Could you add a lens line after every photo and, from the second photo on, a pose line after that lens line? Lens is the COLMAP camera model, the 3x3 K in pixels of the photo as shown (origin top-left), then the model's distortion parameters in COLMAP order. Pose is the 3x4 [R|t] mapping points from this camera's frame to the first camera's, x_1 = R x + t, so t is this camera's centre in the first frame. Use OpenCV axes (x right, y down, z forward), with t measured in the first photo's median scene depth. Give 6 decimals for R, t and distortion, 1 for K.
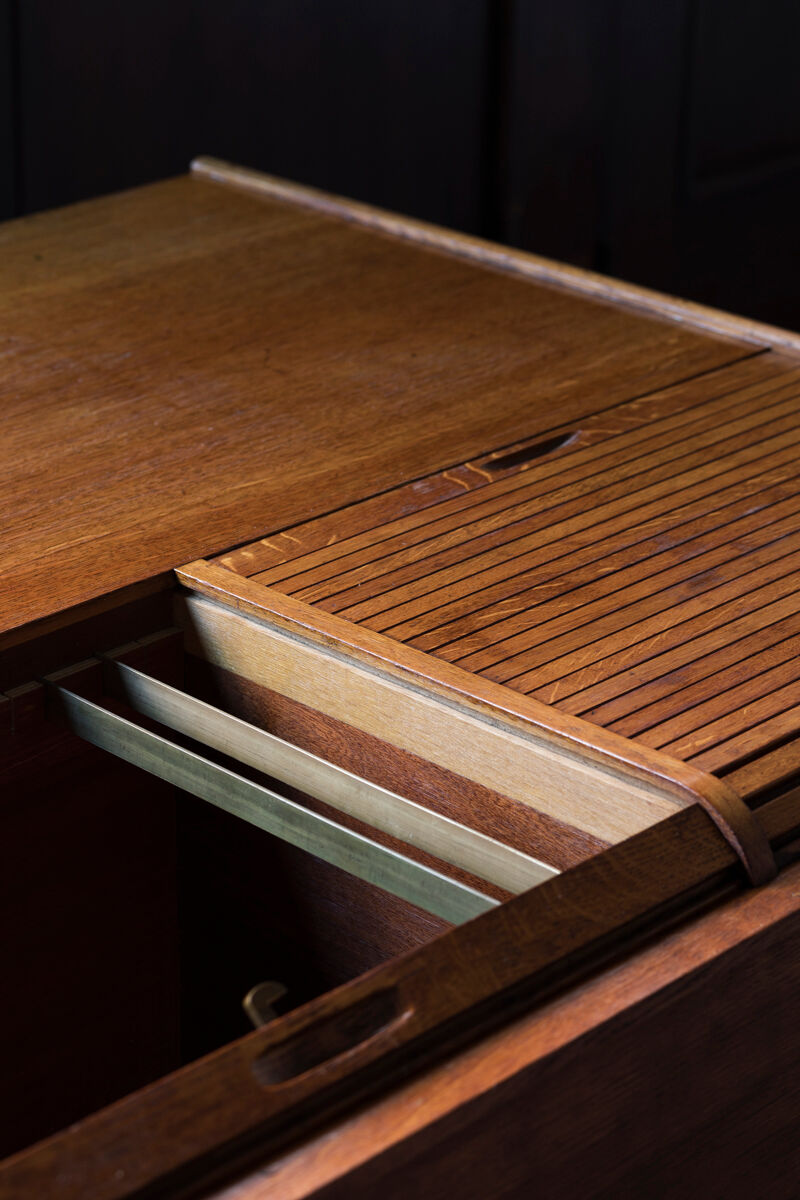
lens RADIAL K [[3028.3, 0, 397.7], [0, 3028.3, 585.7], [0, 0, 1]] dist [0.000635, -0.066501]
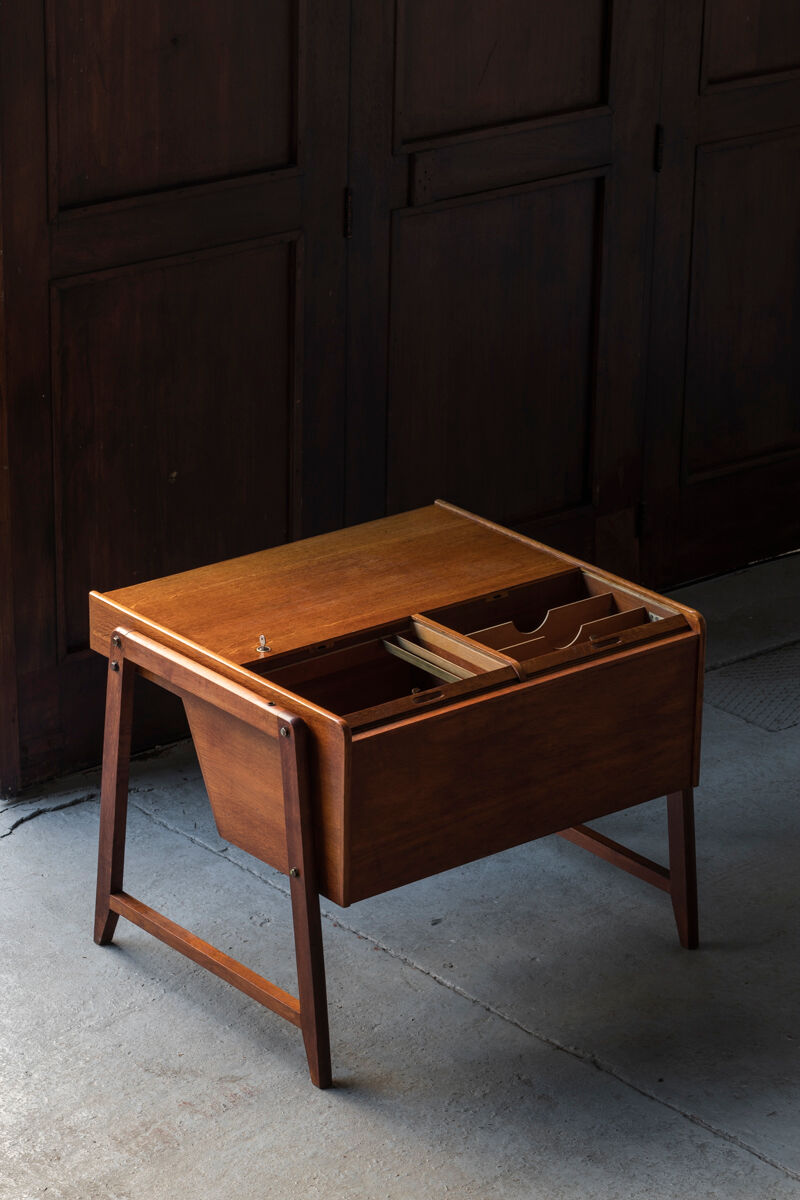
lens RADIAL K [[3505.4, 0, 359.6], [0, 3505.4, 600.2], [0, 0, 1]] dist [-0.003516, 0.194804]
pose [[0.989914, 0.042537, -0.135131, 0.519140], [-0.047719, 0.998235, -0.035339, 0.150366], [0.133389, 0.041431, 0.990197, -3.894448]]
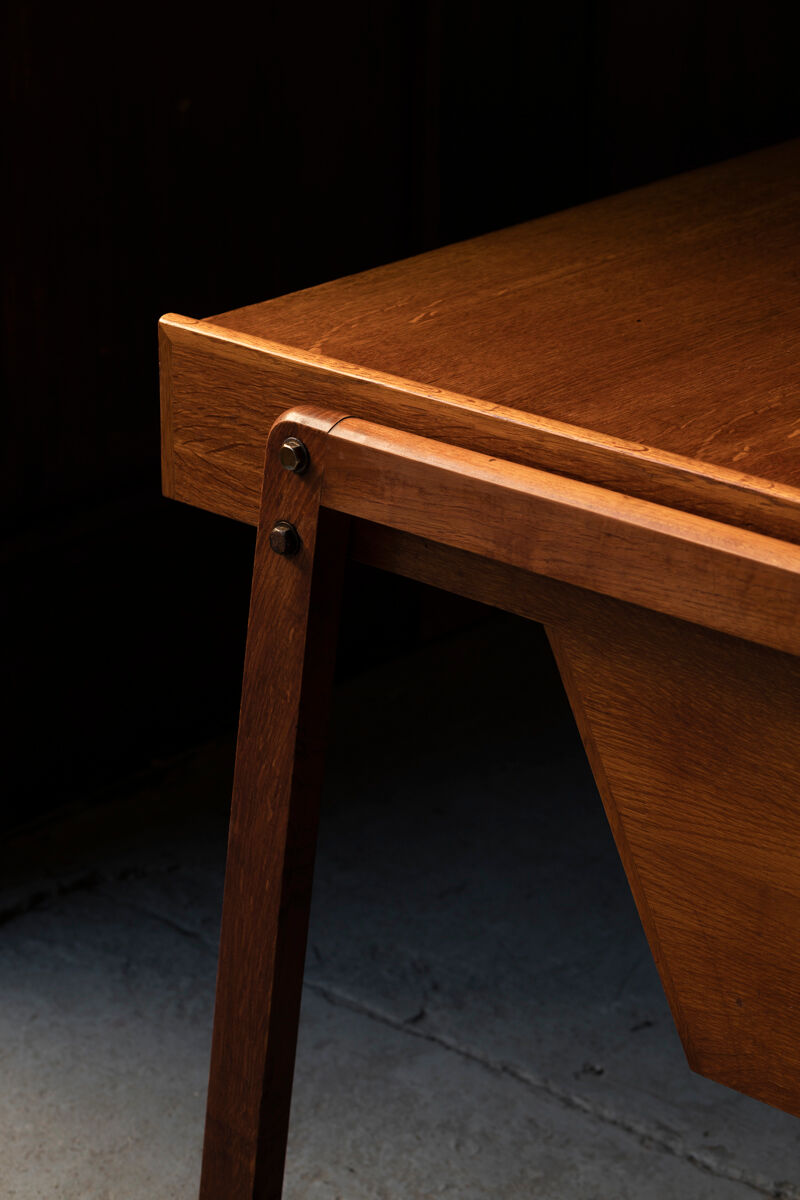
lens RADIAL K [[2957.7, 0, 401.6], [0, 2957.7, 602.1], [0, 0, 1]] dist [0.038527, 1.027495]
pose [[0.998983, -0.023133, 0.038699, -0.477949], [0.024085, 0.999414, -0.024325, 0.144944], [-0.038113, 0.025232, 0.998955, -0.355132]]
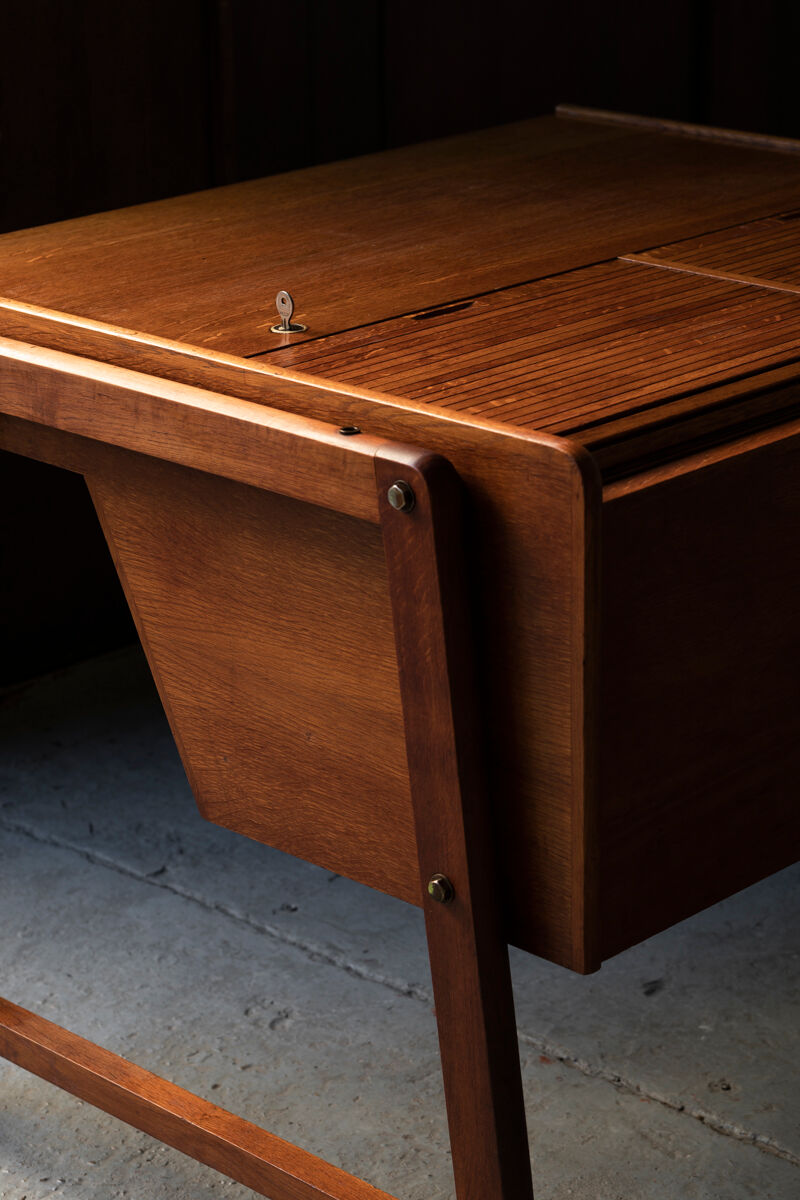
lens RADIAL K [[2919.4, 0, 416.3], [0, 2919.4, 602.6], [0, 0, 1]] dist [0.023101, 0.392313]
pose [[0.999230, -0.028866, -0.026559, -0.150044], [0.026974, 0.997251, -0.069016, 0.309818], [0.028478, 0.068246, 0.997262, -0.708971]]
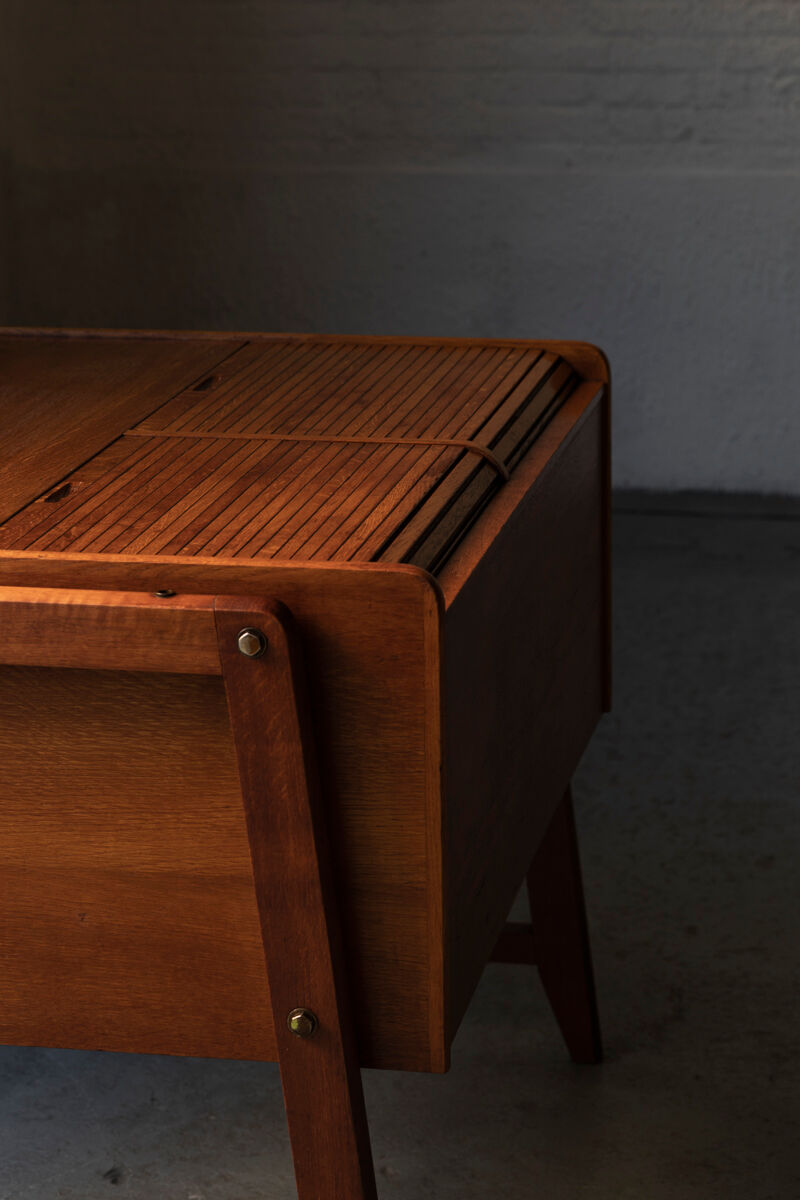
lens RADIAL K [[3140.9, 0, 401.0], [0, 3140.9, 321.7], [0, 0, 1]] dist [0.063016, -0.204491]
pose [[0.841813, -0.120307, 0.526191, -0.929503], [0.241548, 0.955751, -0.167913, 0.292068], [-0.482706, 0.268451, 0.833624, -0.717726]]
